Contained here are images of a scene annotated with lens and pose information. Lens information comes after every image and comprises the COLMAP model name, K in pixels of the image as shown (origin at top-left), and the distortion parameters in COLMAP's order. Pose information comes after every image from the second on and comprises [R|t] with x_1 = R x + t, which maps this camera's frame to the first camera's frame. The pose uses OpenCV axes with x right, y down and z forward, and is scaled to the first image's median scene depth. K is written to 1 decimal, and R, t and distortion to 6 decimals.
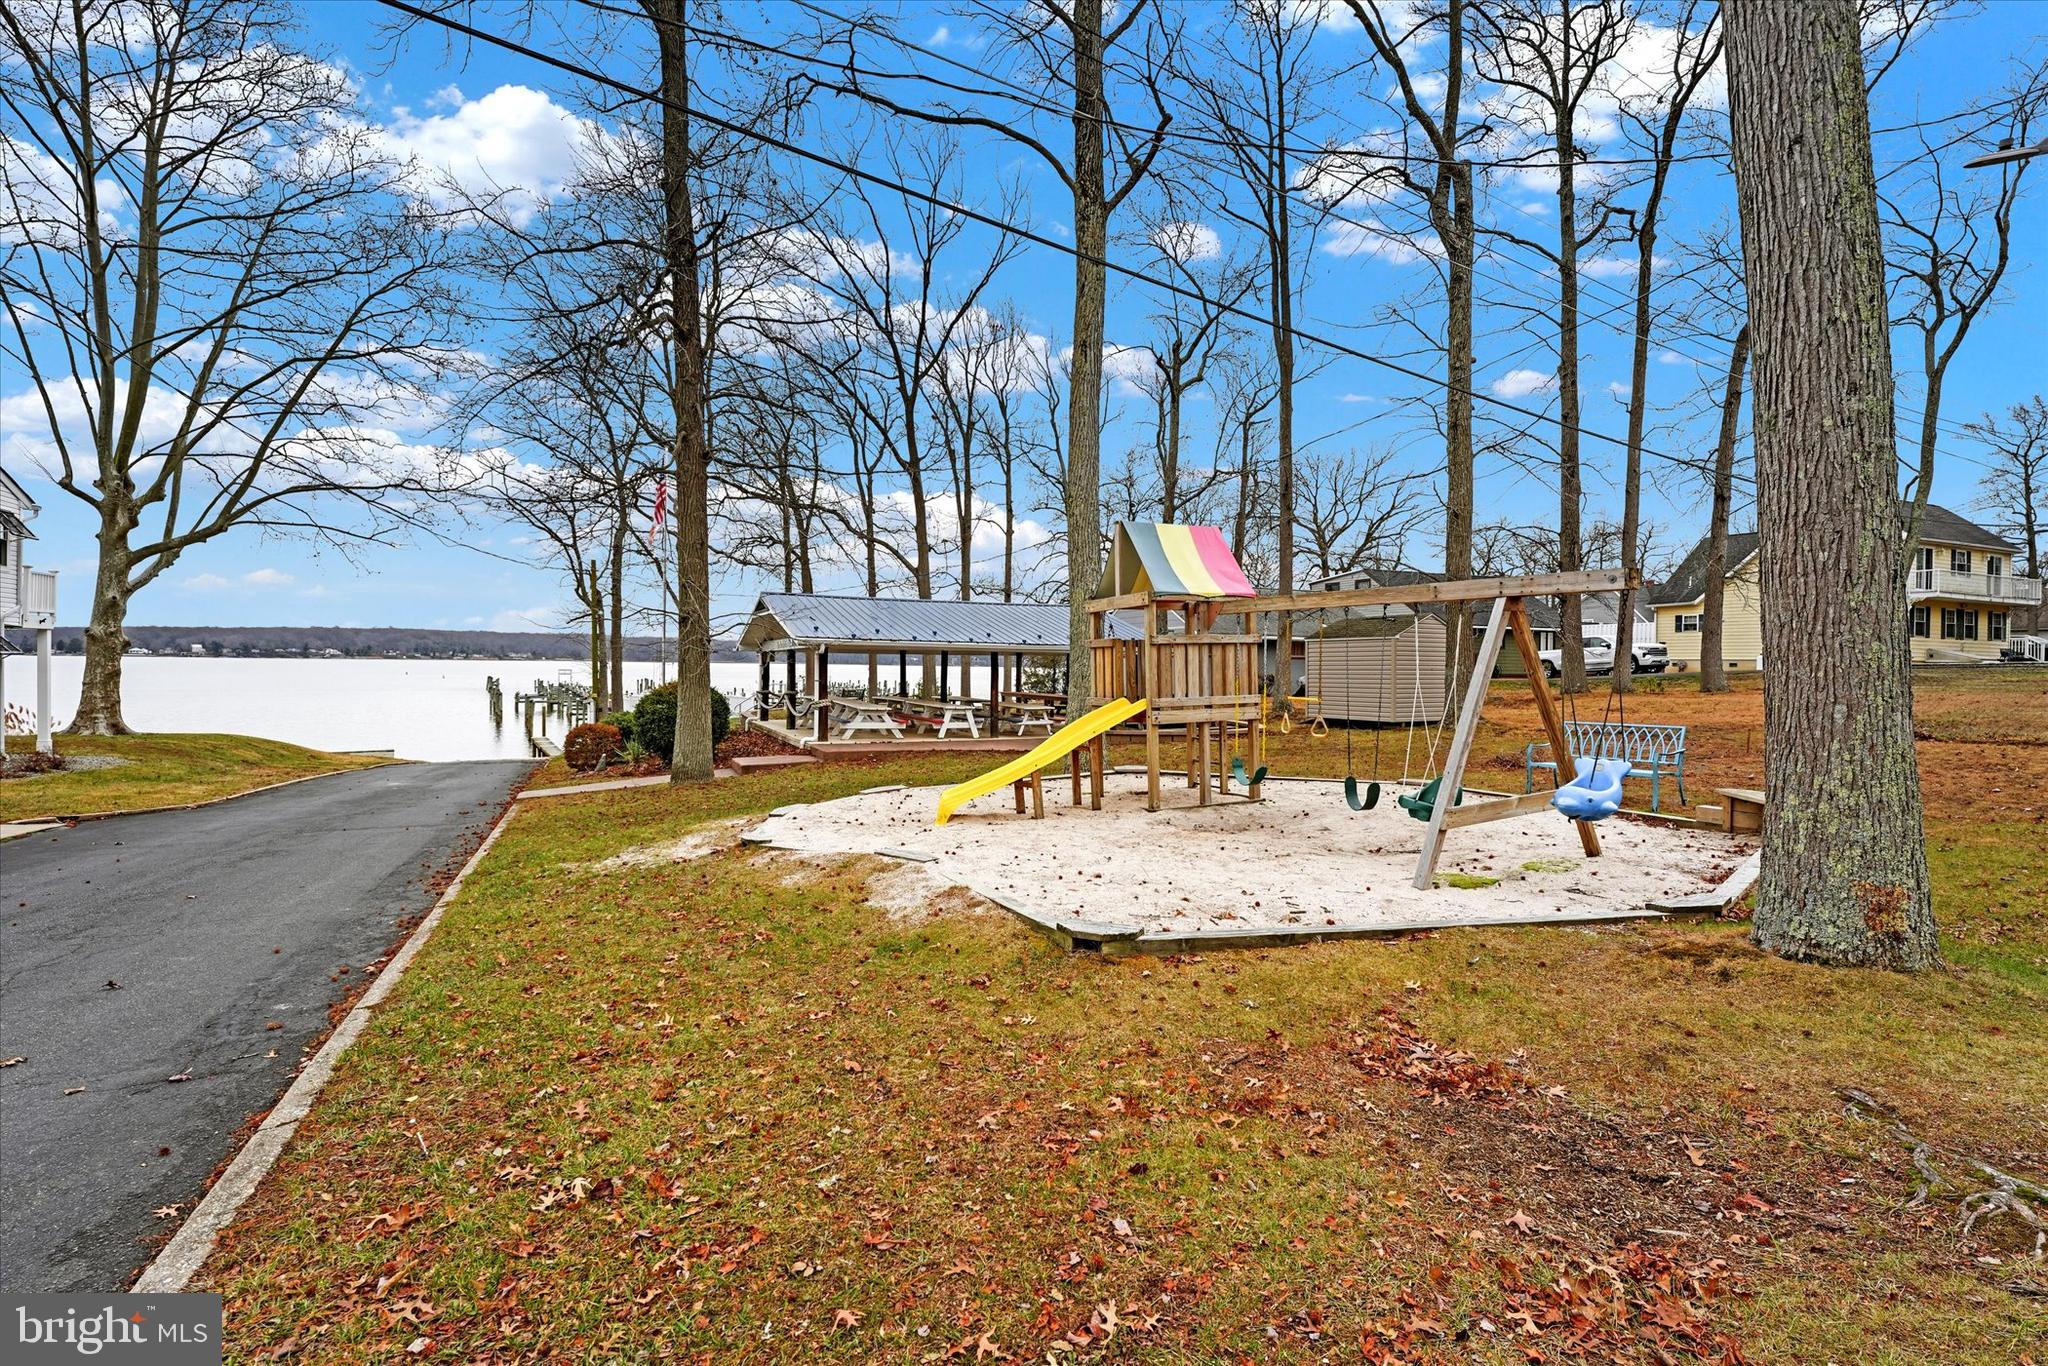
lens RADIAL K [[882.0, 0, 1021.1], [0, 882.0, 693.6], [0, 0, 1]] dist [-0.020811, 0.000033]
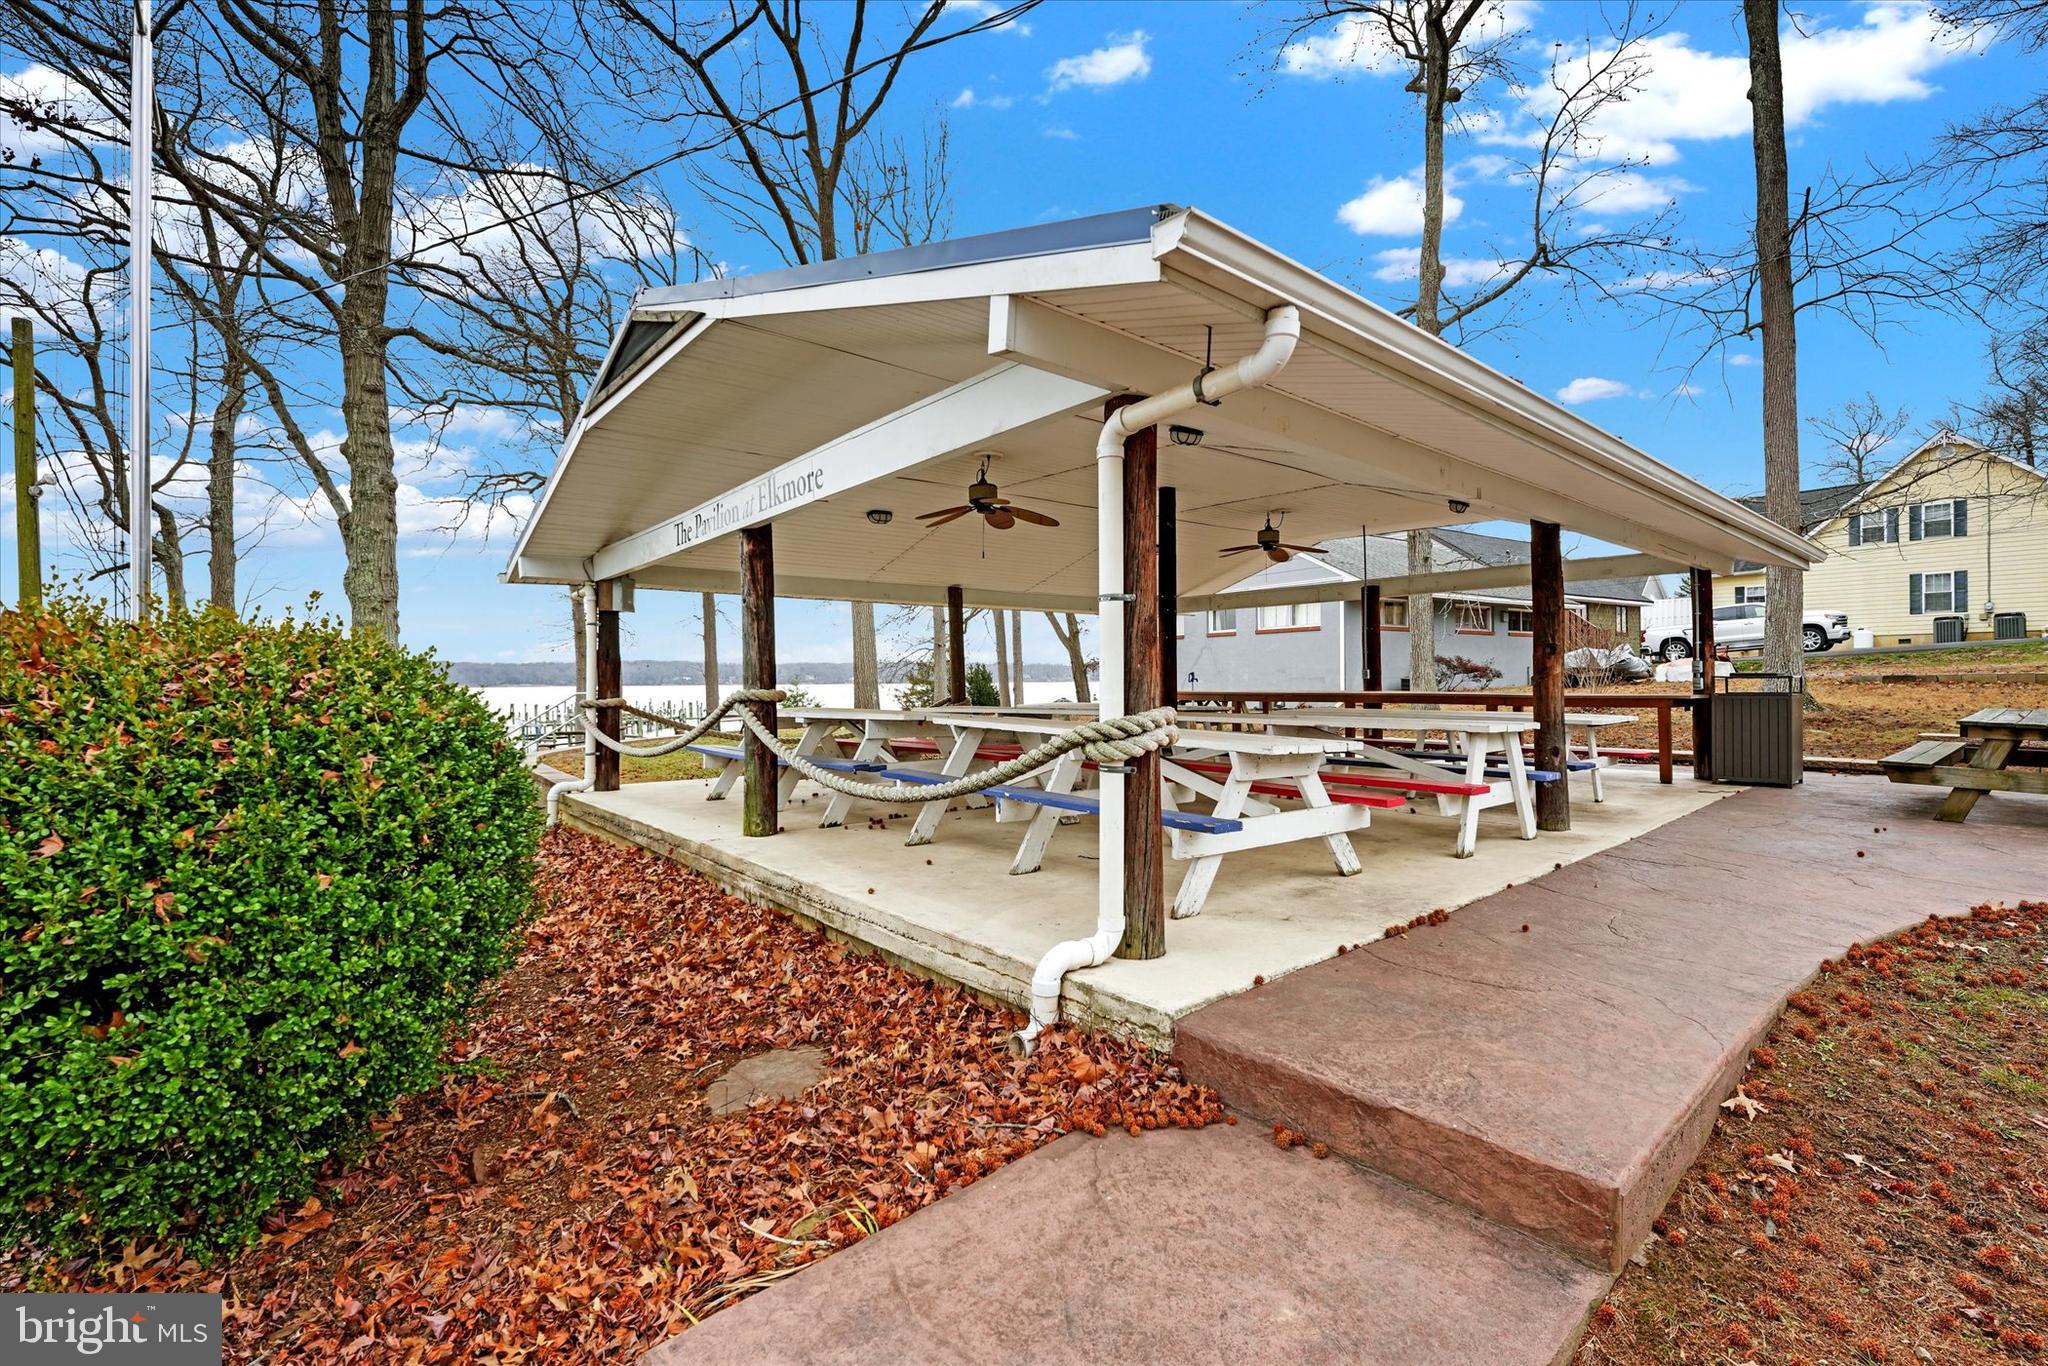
lens RADIAL K [[882.0, 0, 1021.1], [0, 882.0, 693.6], [0, 0, 1]] dist [-0.020811, 0.000033]
pose [[0.969893, -0.026994, 0.242032, -0.176670], [0.031378, 0.999406, -0.014278, 0.003813], [-0.241502, 0.021443, 0.970163, 0.522304]]
